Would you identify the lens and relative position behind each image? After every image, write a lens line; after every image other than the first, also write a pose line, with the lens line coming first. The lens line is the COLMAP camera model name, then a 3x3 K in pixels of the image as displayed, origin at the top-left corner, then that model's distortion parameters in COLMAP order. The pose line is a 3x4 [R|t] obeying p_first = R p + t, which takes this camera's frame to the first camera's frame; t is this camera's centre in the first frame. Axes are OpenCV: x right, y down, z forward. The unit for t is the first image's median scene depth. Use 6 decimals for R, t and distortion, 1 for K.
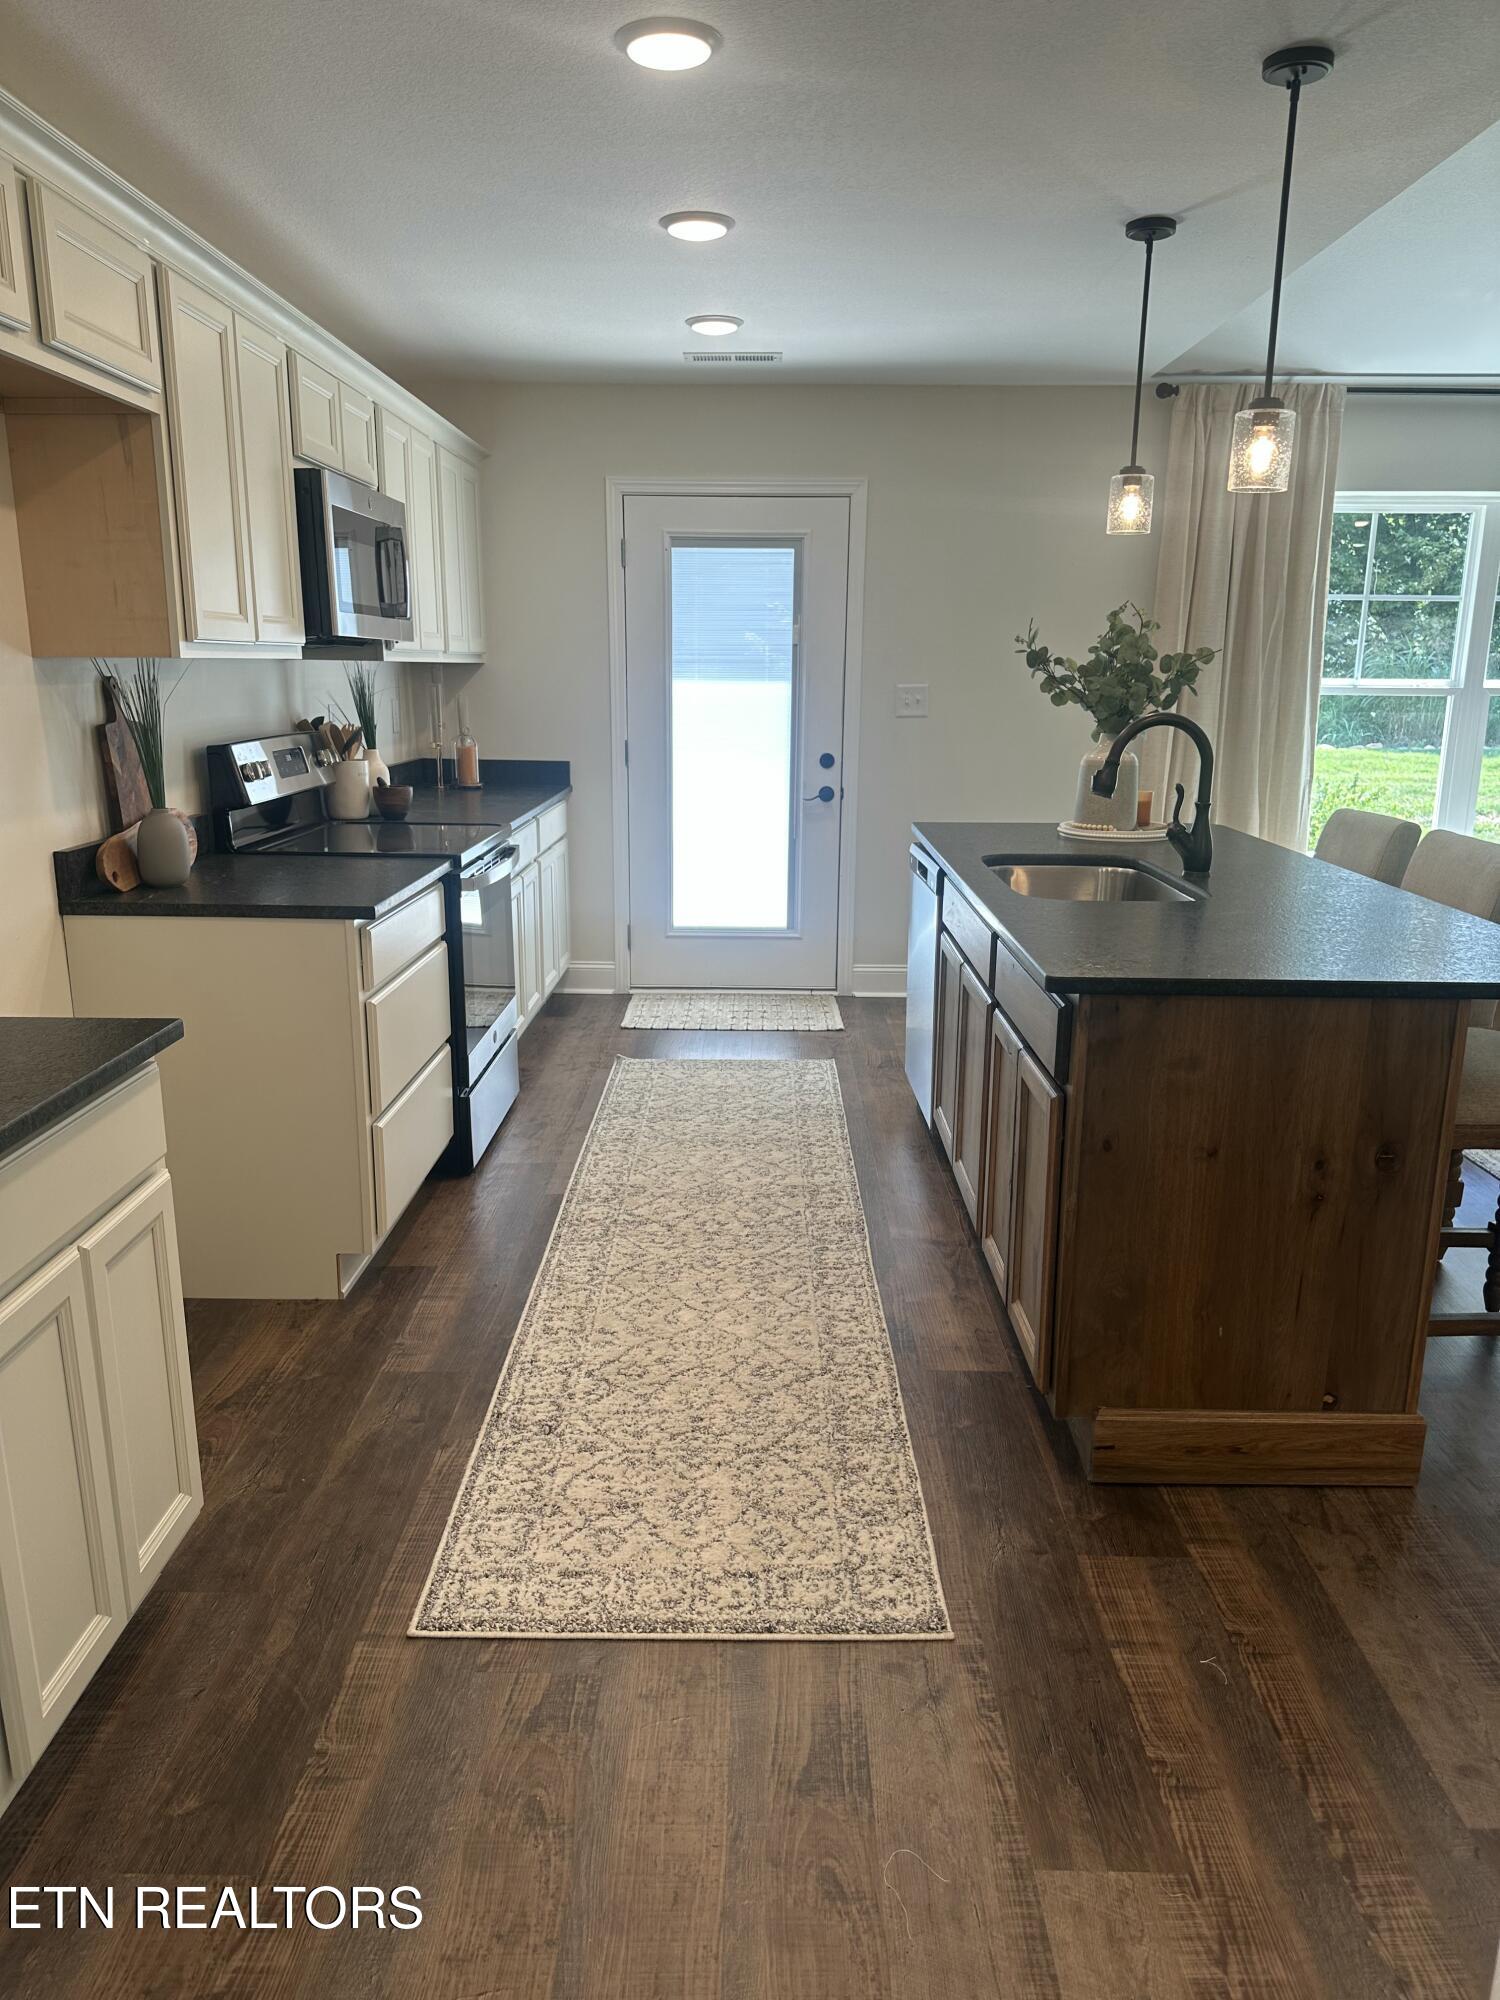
lens RADIAL K [[1420.3, 0, 750.0], [0, 1420.3, 1014.9], [0, 0, 1]] dist [0.052538, -0.056829]
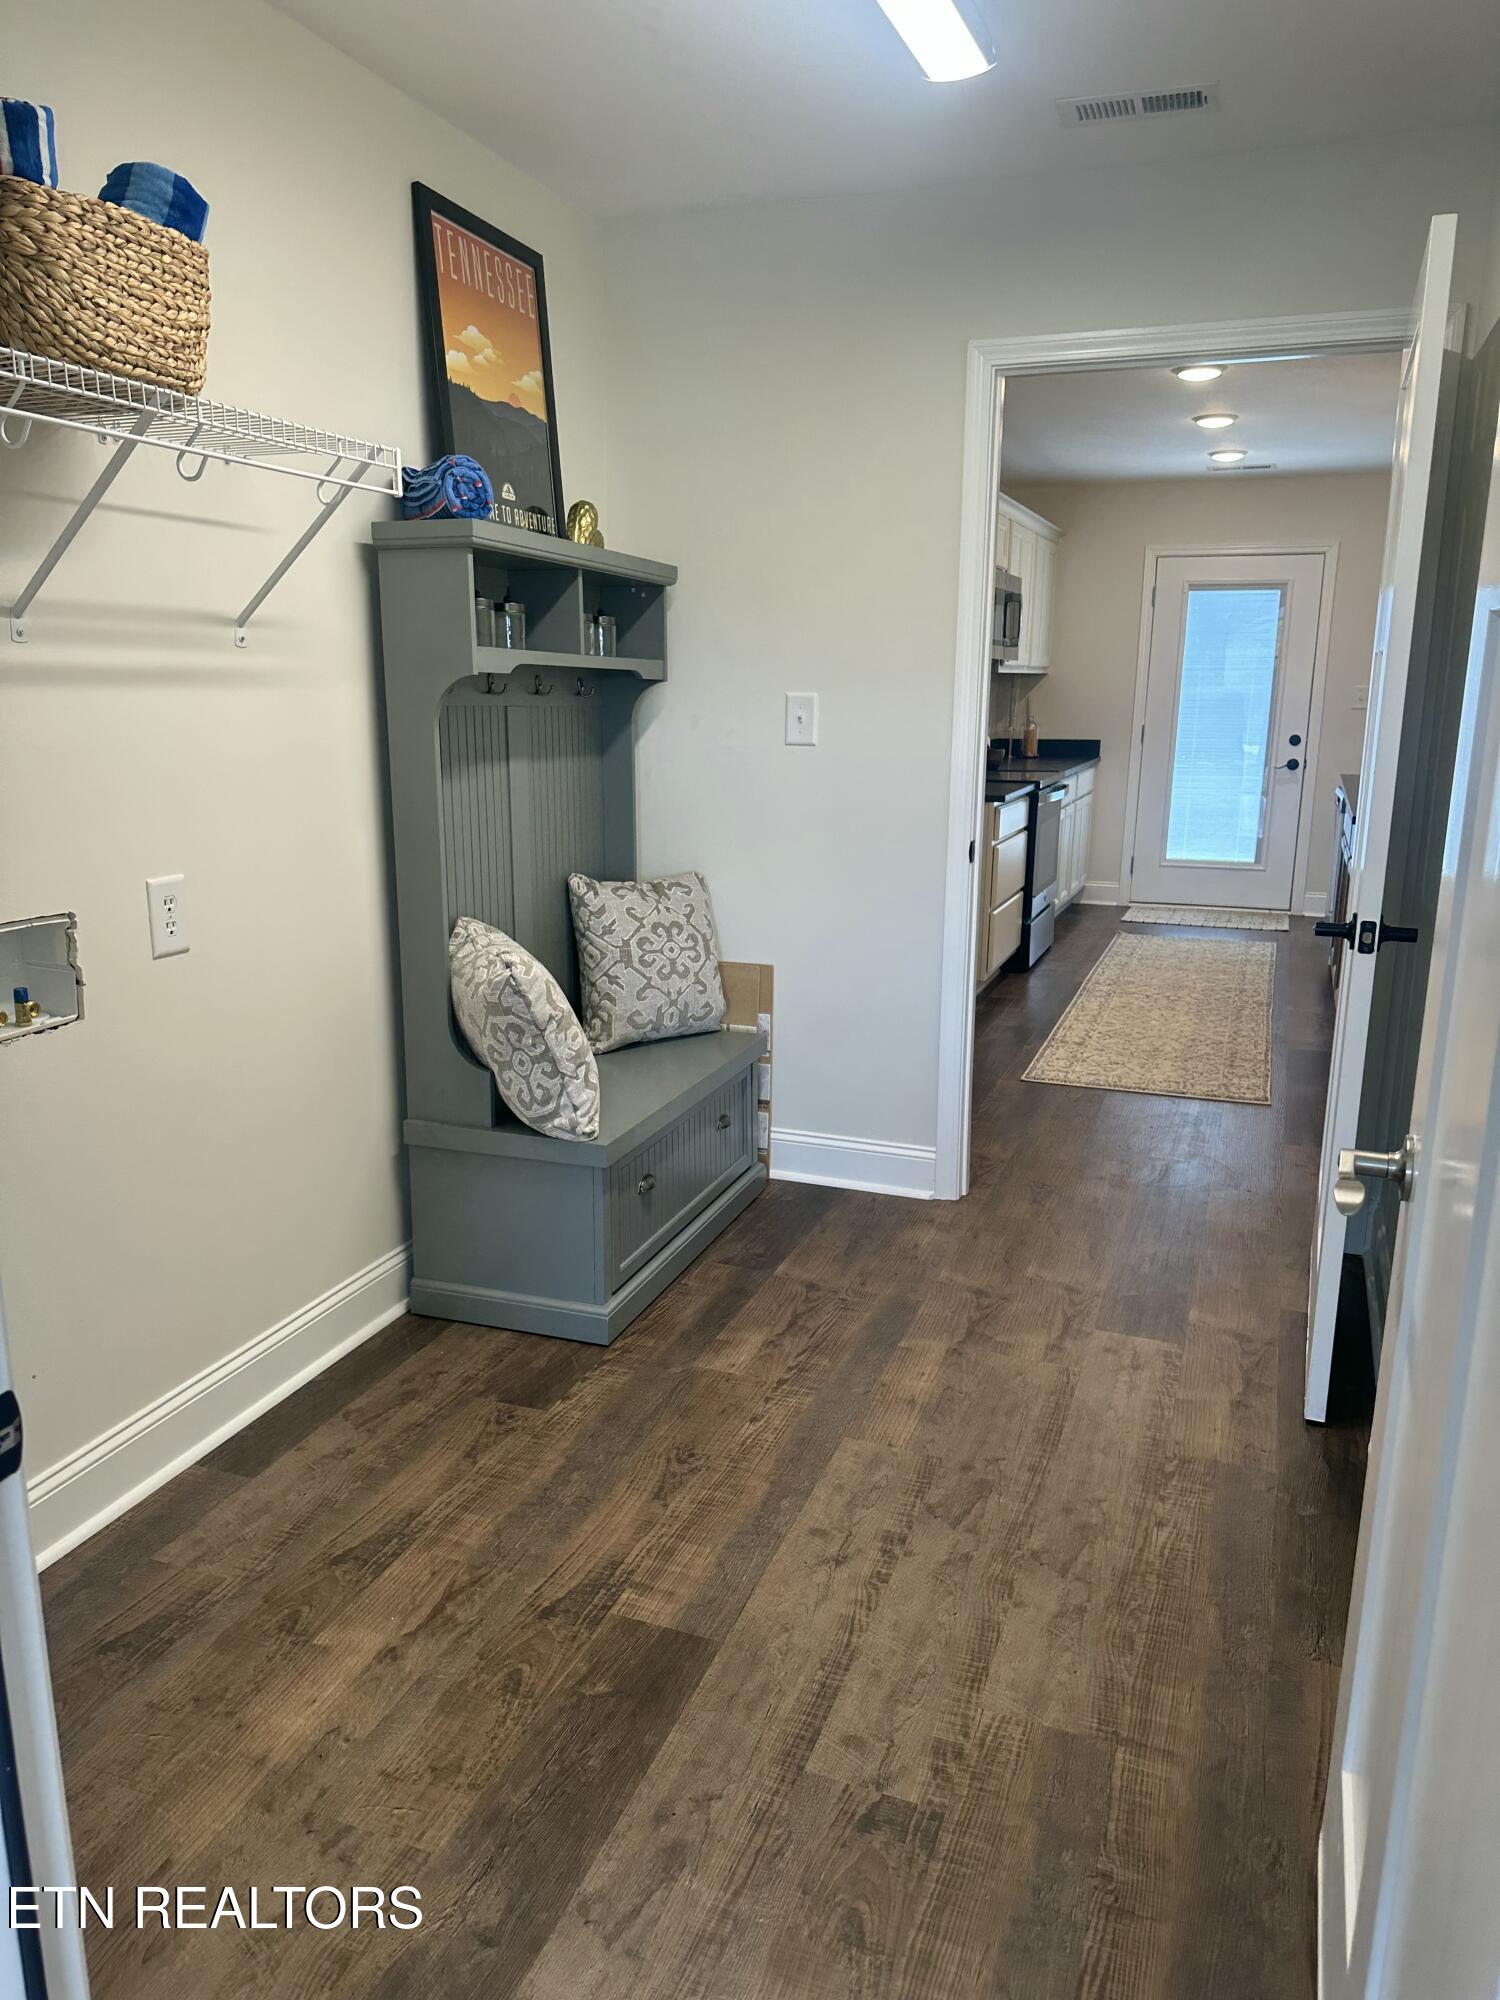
lens RADIAL K [[1379.8, 0, 730.7], [0, 1379.8, 992.1], [0, 0, 1]] dist [0.079128, 0.000761]
pose [[0.934515, 0.078151, -0.347239, 0.050618], [-0.084867, 0.996384, -0.004150, 0.176633], [0.345659, 0.033348, 0.937768, -0.688335]]
